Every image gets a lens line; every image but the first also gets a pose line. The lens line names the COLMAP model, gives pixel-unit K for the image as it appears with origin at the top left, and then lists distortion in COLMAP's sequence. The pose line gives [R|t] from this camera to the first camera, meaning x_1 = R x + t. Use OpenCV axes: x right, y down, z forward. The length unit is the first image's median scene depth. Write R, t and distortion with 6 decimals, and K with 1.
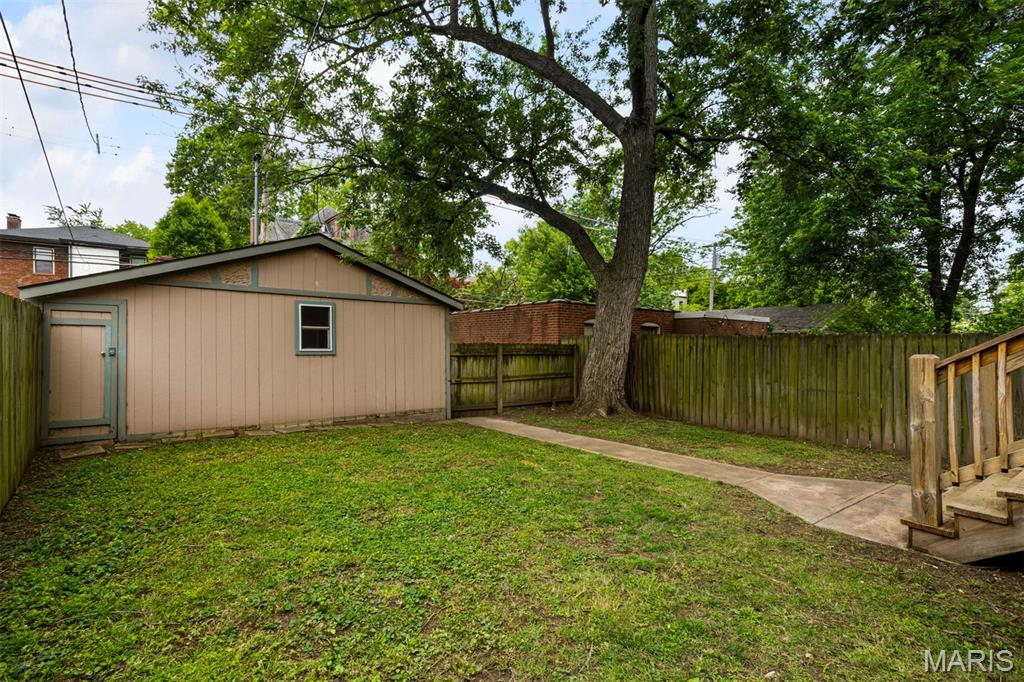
lens RADIAL K [[500.6, 0, 507.7], [0, 500.6, 342.3], [0, 0, 1]] dist [0.001305, 0.000875]
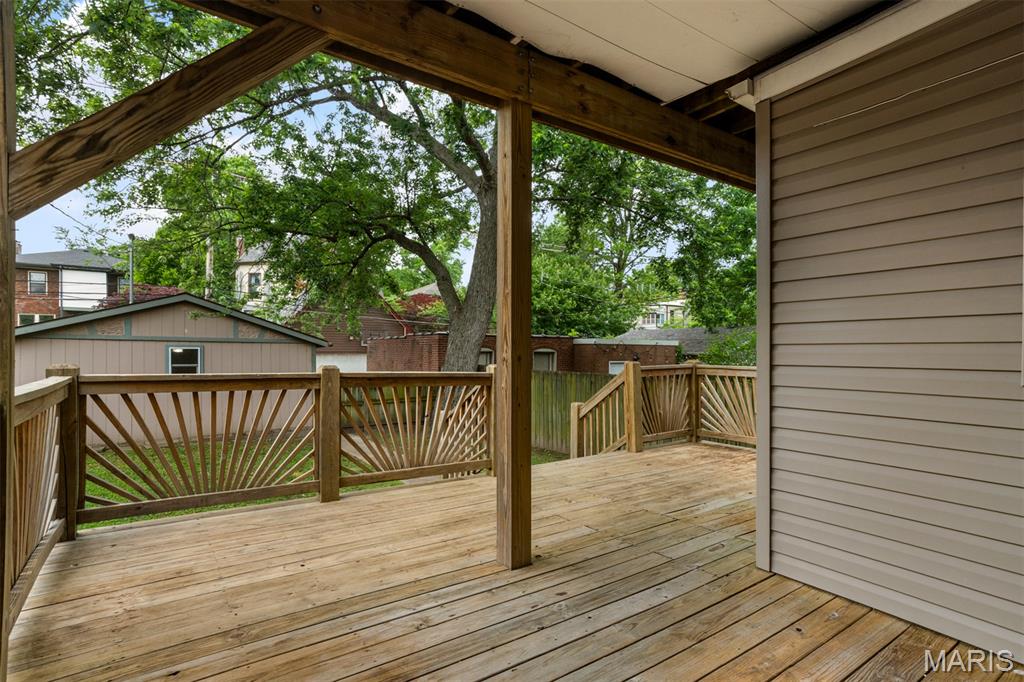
lens RADIAL K [[500.6, 0, 507.7], [0, 500.6, 342.3], [0, 0, 1]] dist [0.001305, 0.000875]
pose [[0.999793, 0.001368, -0.020280, 0.397356], [-0.001731, 0.999838, -0.017900, -0.059094], [0.020253, 0.017931, 0.999634, -0.211179]]
